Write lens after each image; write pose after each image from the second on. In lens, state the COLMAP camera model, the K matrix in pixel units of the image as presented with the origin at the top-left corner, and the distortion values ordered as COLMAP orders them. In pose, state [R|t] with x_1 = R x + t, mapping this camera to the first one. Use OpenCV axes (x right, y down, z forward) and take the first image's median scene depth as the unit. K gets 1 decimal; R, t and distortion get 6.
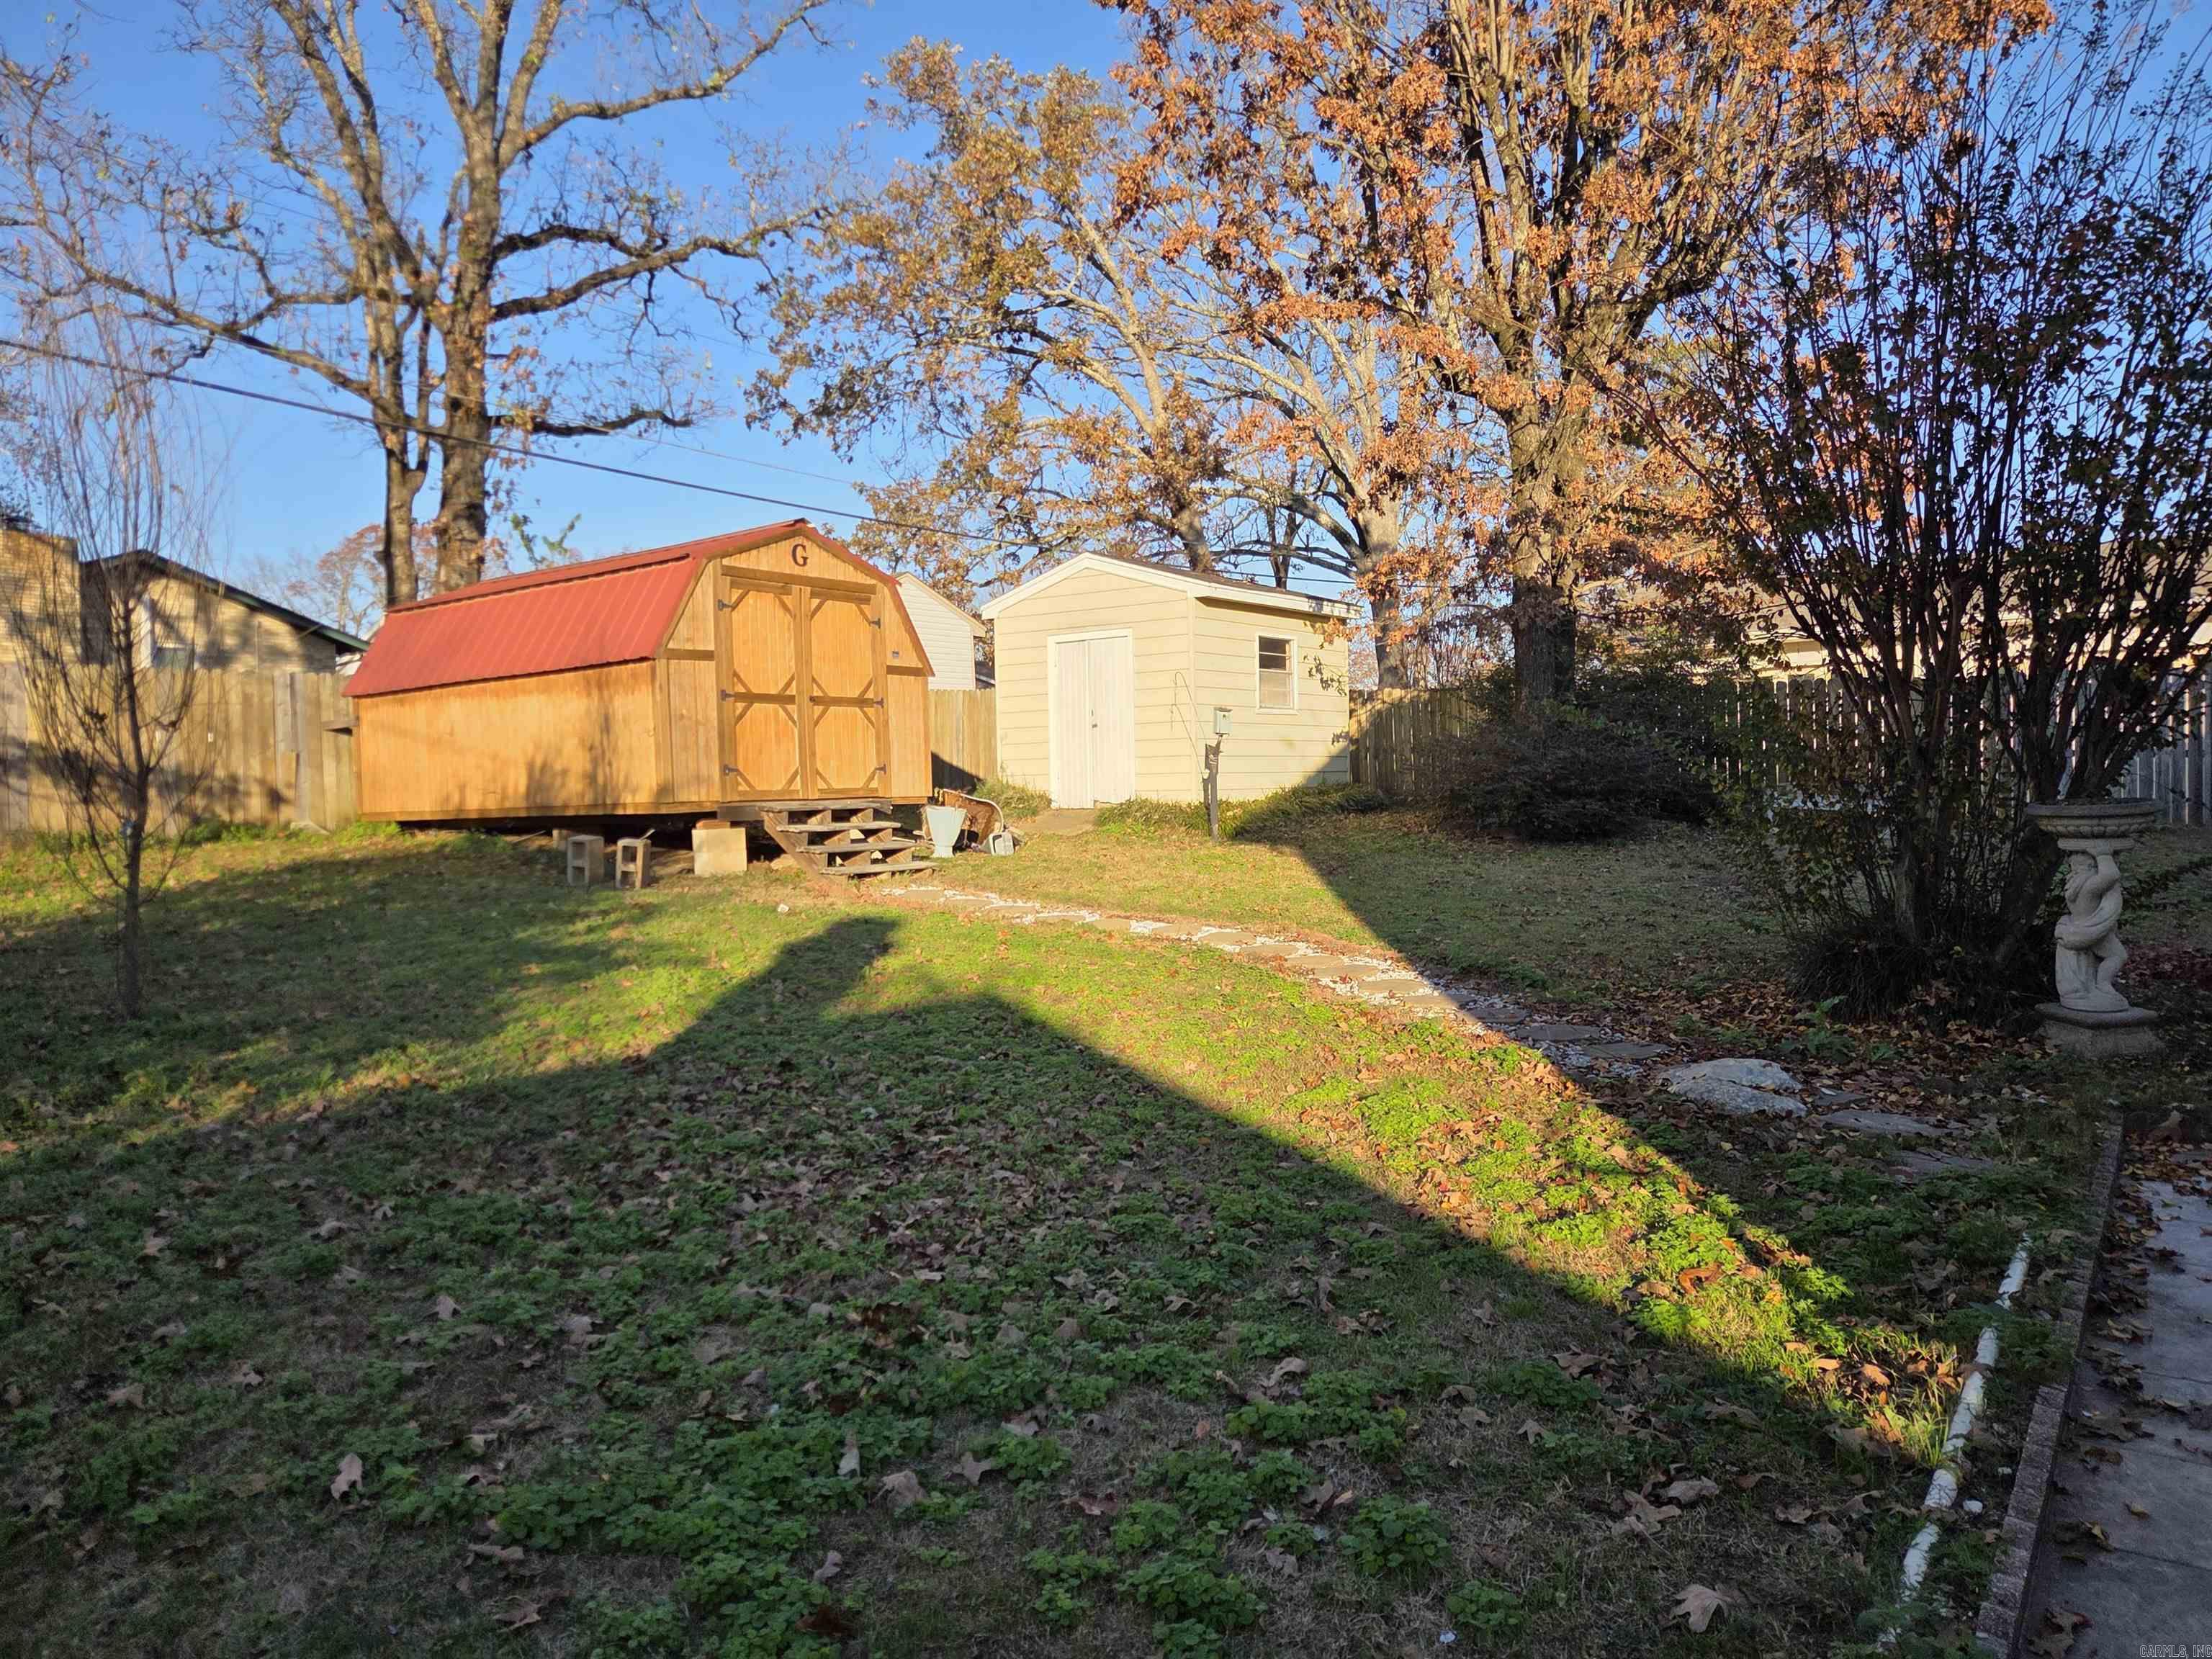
lens RADIAL K [[1477.1, 0, 1102.3], [0, 1477.1, 832.9], [0, 0, 1]] dist [0.035096, -0.006449]
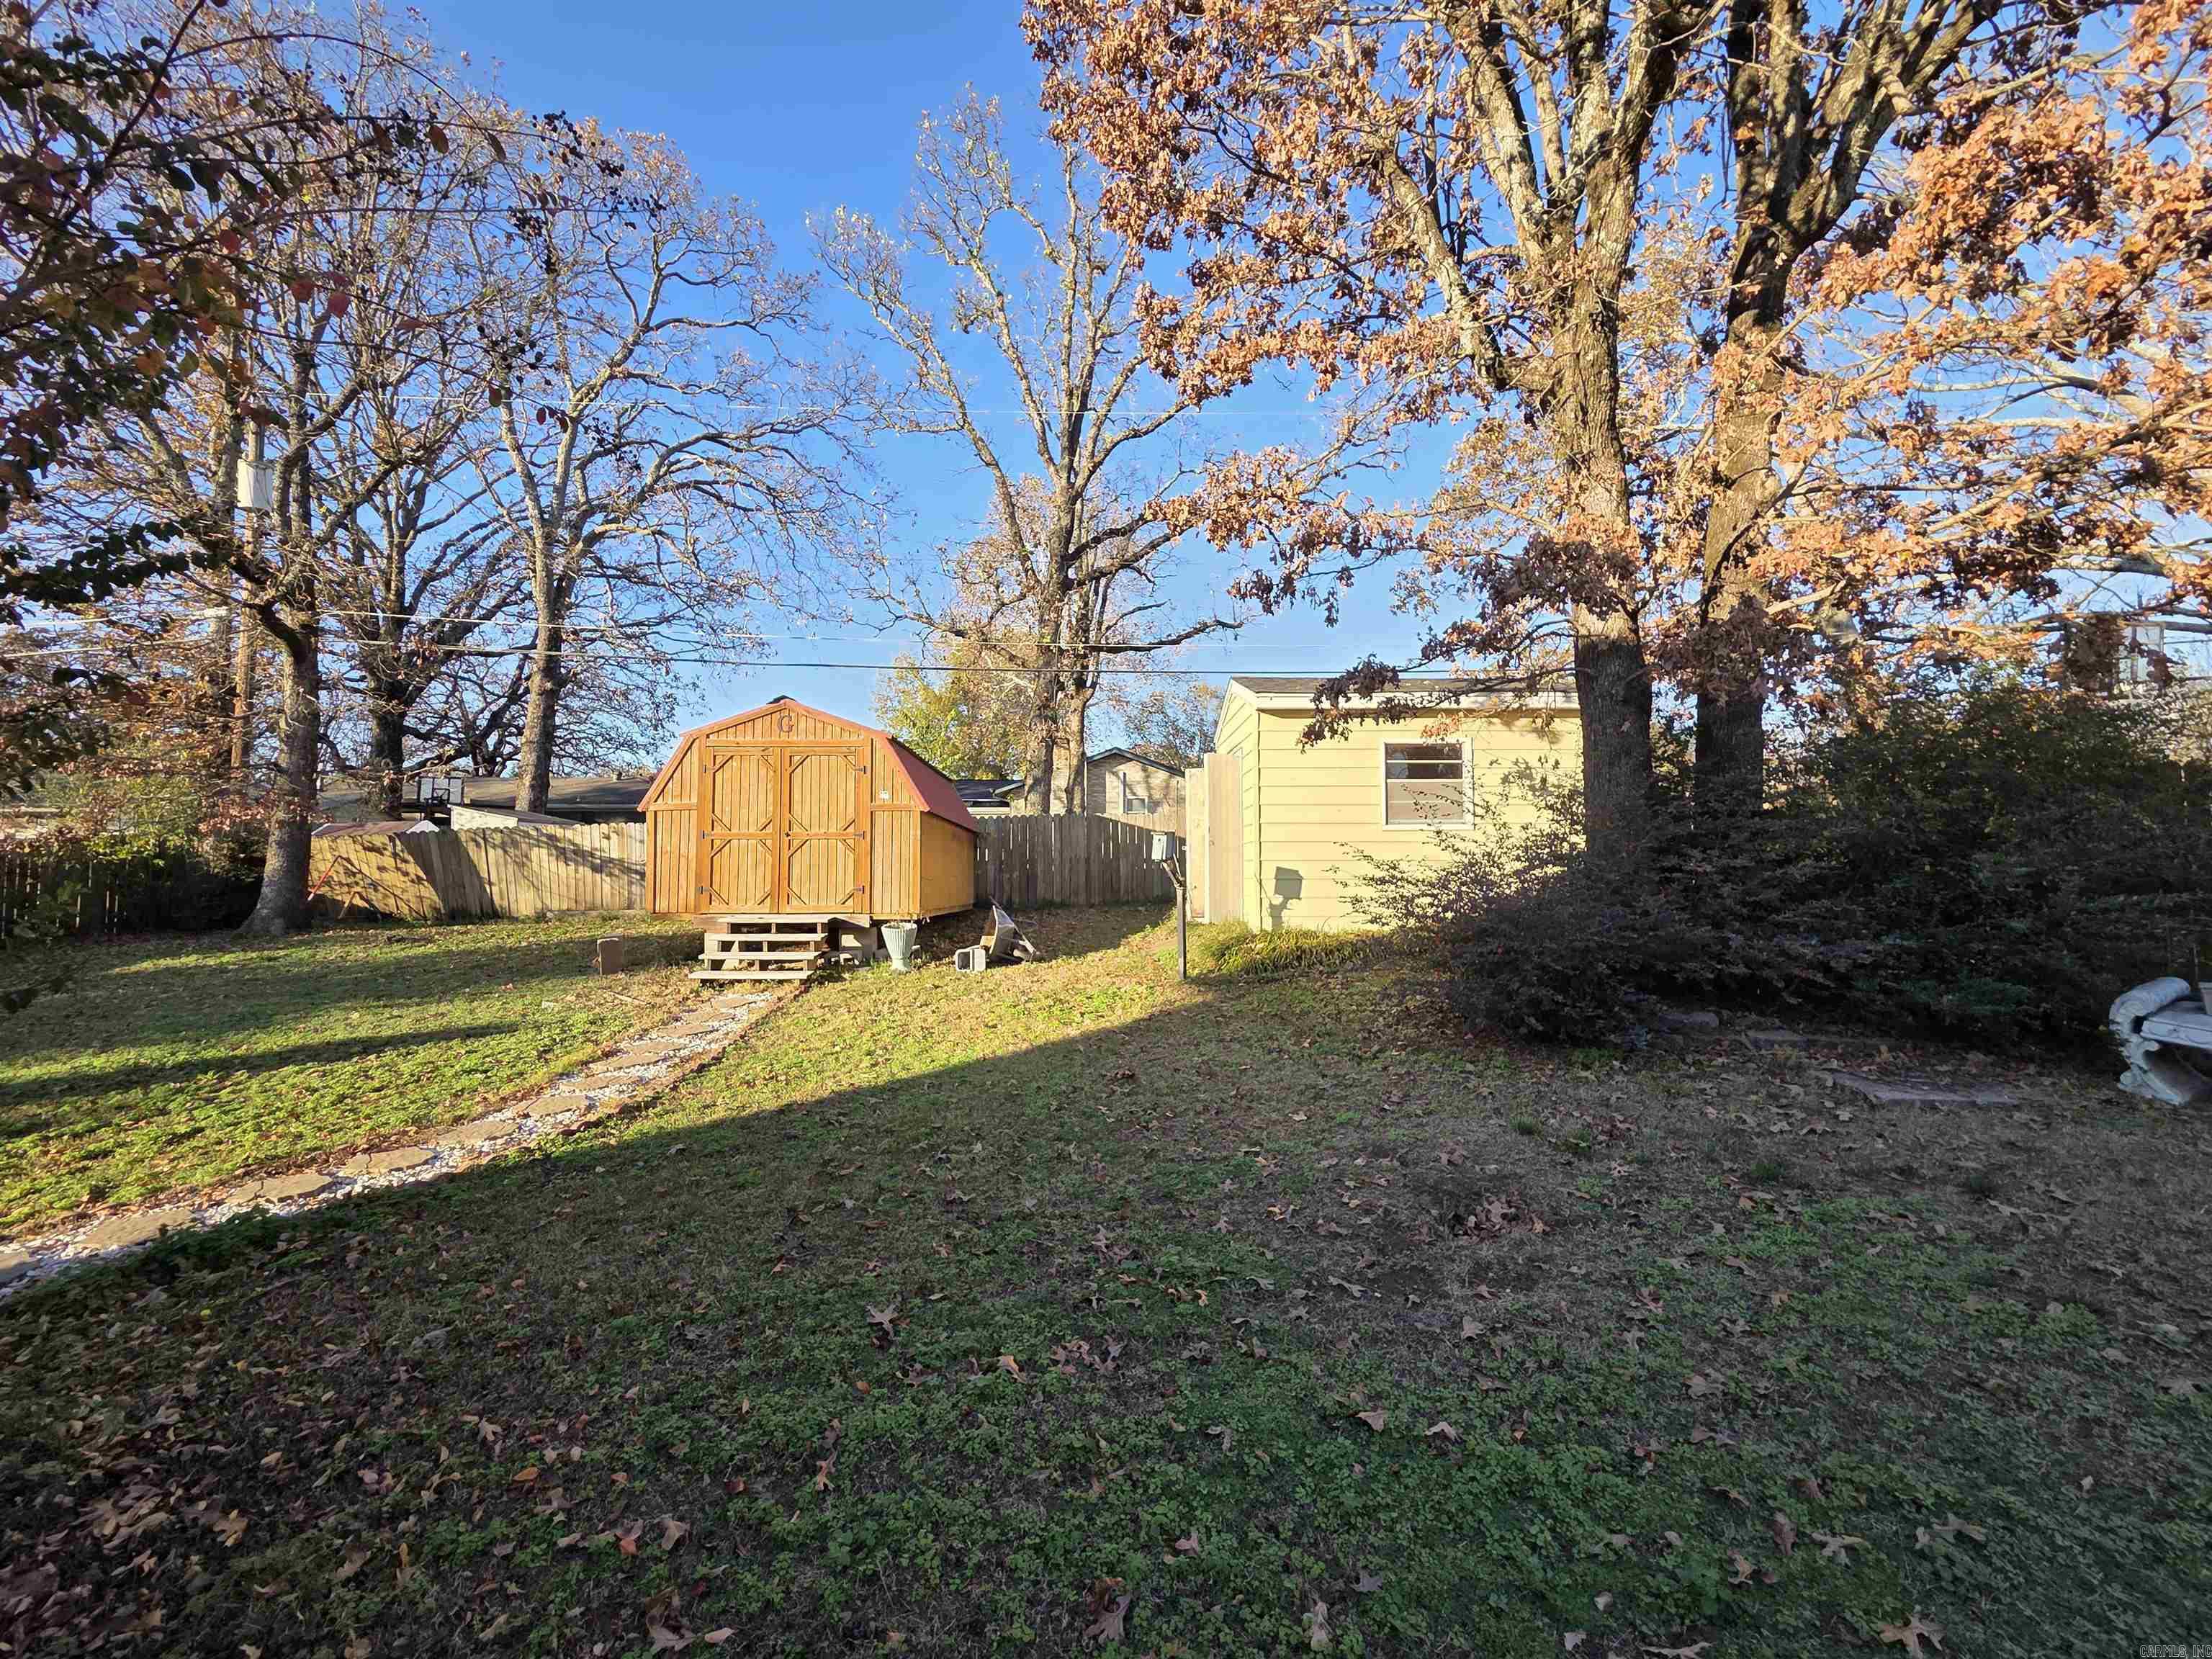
lens RADIAL K [[903.5, 0, 1110.3], [0, 903.5, 836.5], [0, 0, 1]] dist [0.003719, -0.000452]
pose [[0.622149, -0.013705, -0.782779, 0.522657], [-0.037299, 0.998193, -0.047122, -0.056712], [0.782010, 0.058514, 0.620514, 0.663004]]
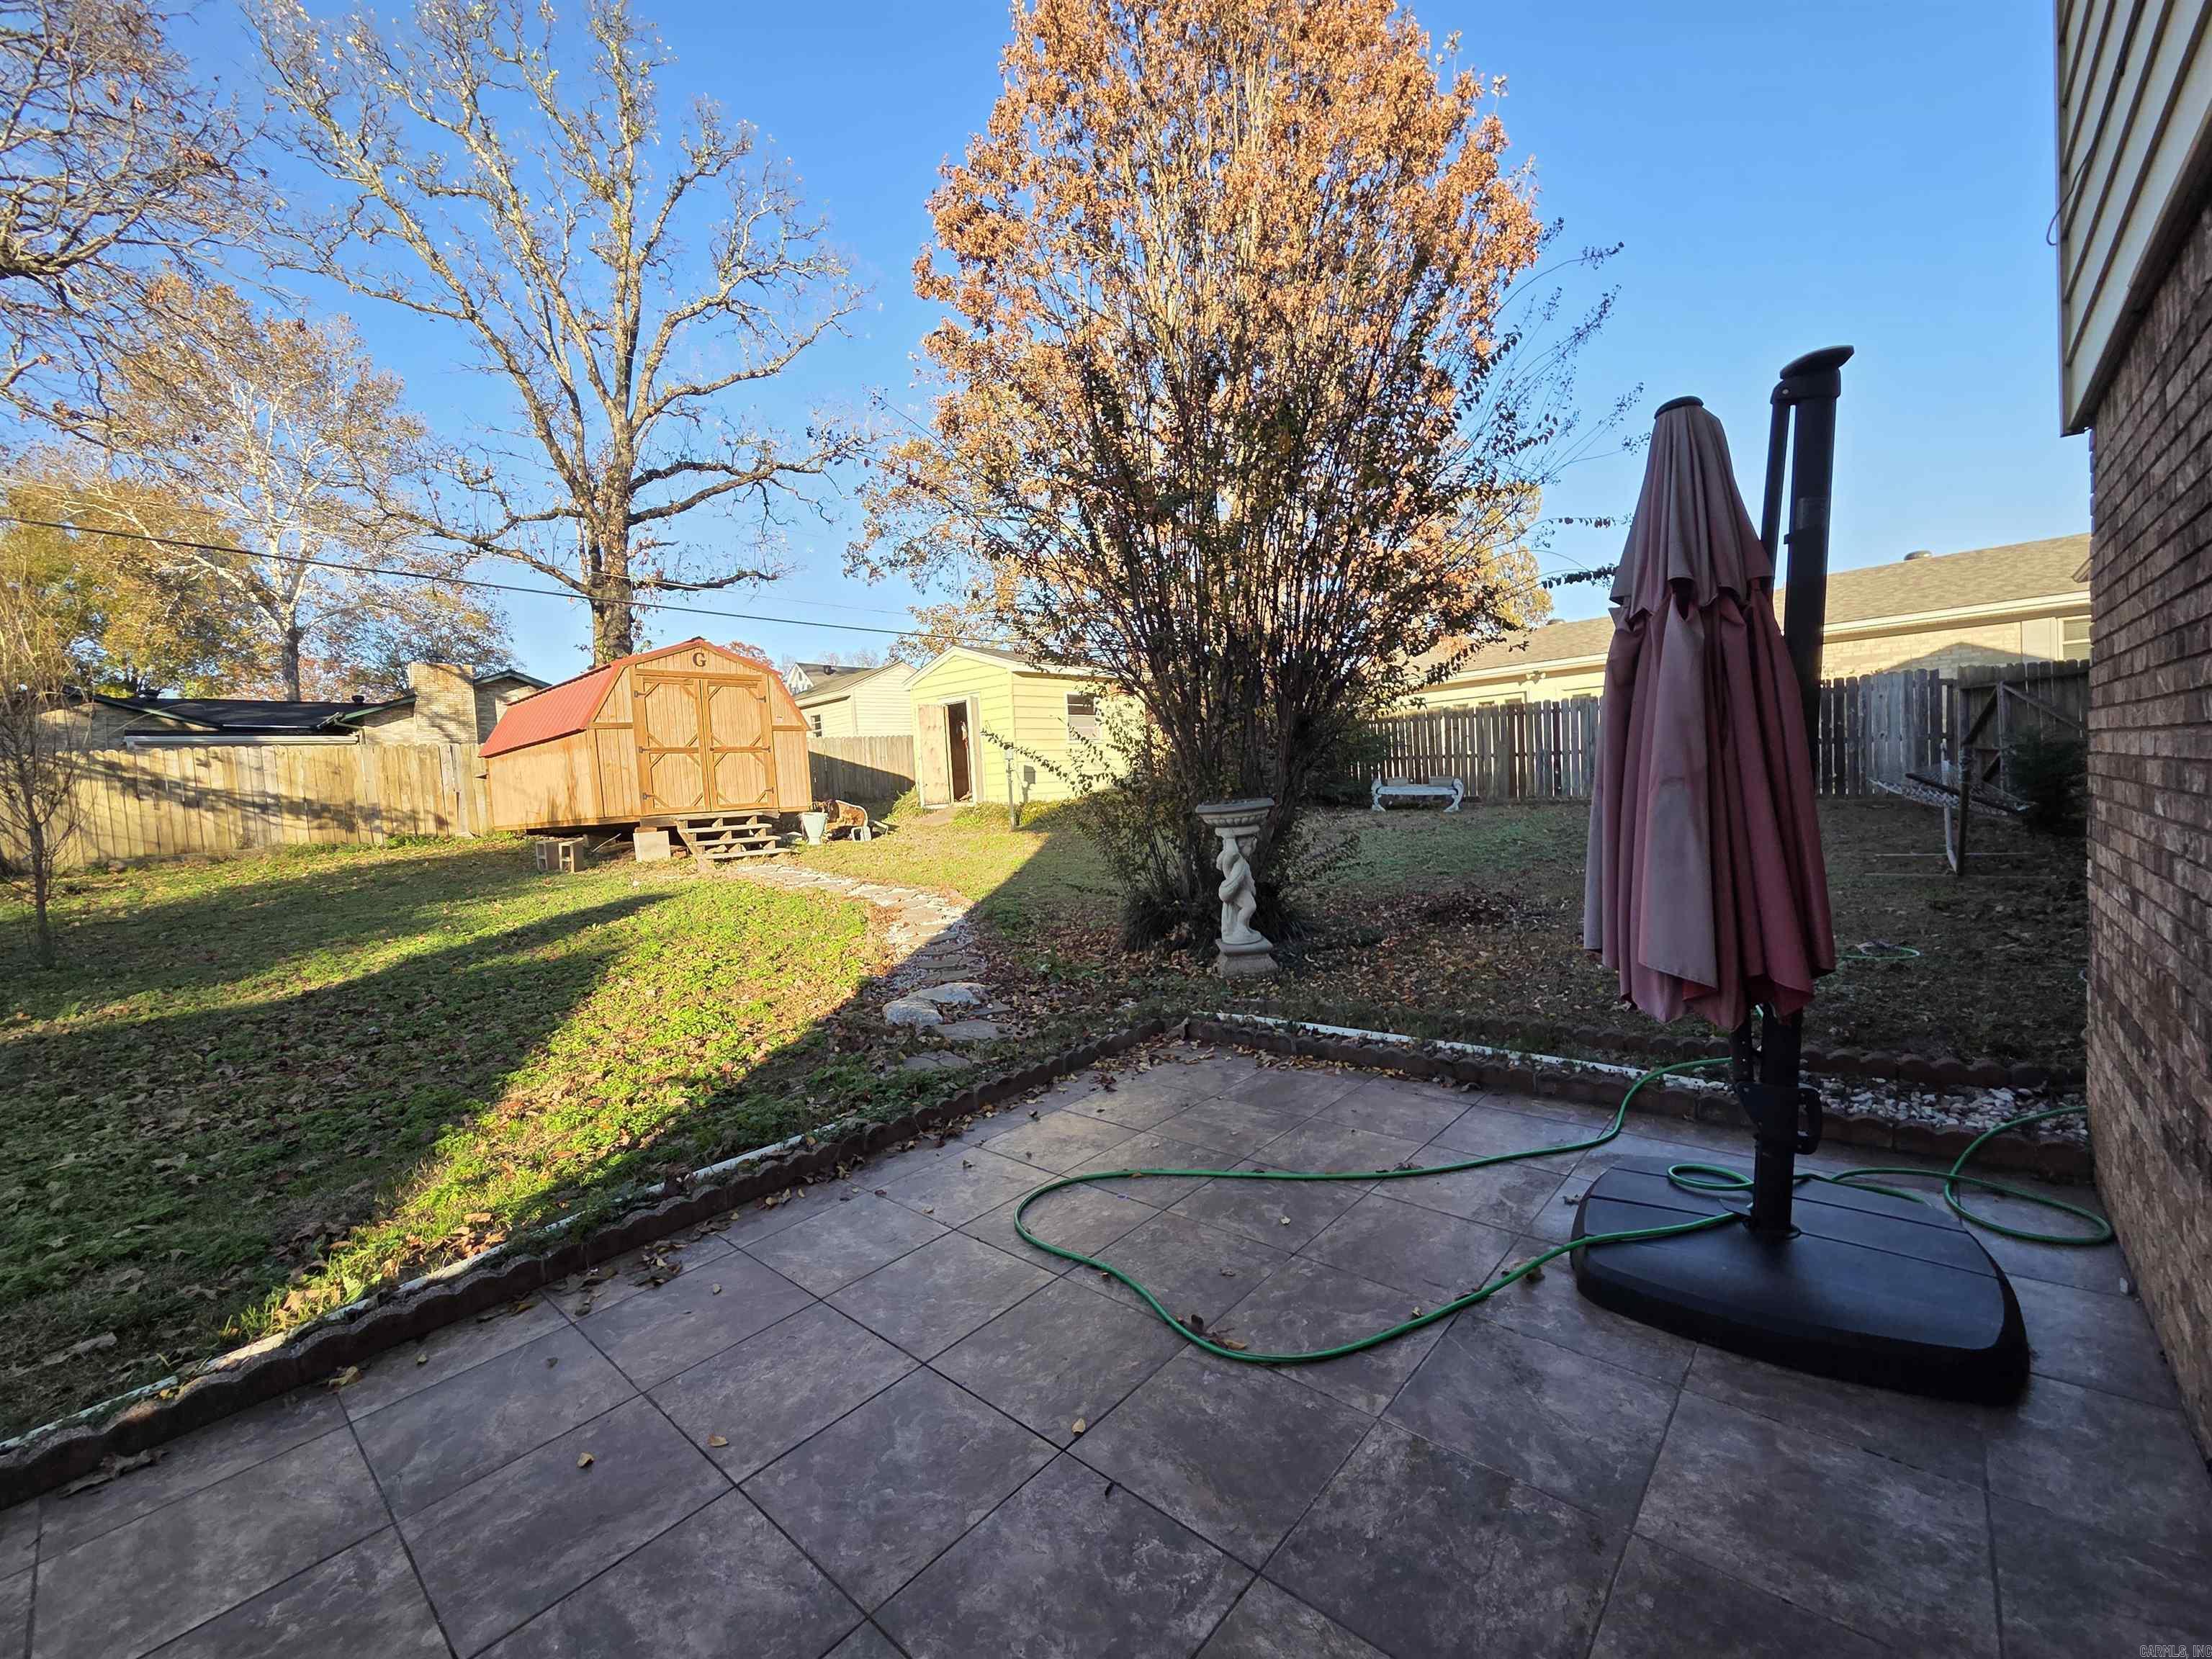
lens RADIAL K [[903.5, 0, 1107.3], [0, 903.5, 837.2], [0, 0, 1]] dist [0.003719, -0.000452]
pose [[0.995403, -0.031548, -0.090433, 0.283256], [0.034048, 0.999076, 0.026232, -0.006099], [0.089522, -0.029190, 0.995557, 0.054188]]
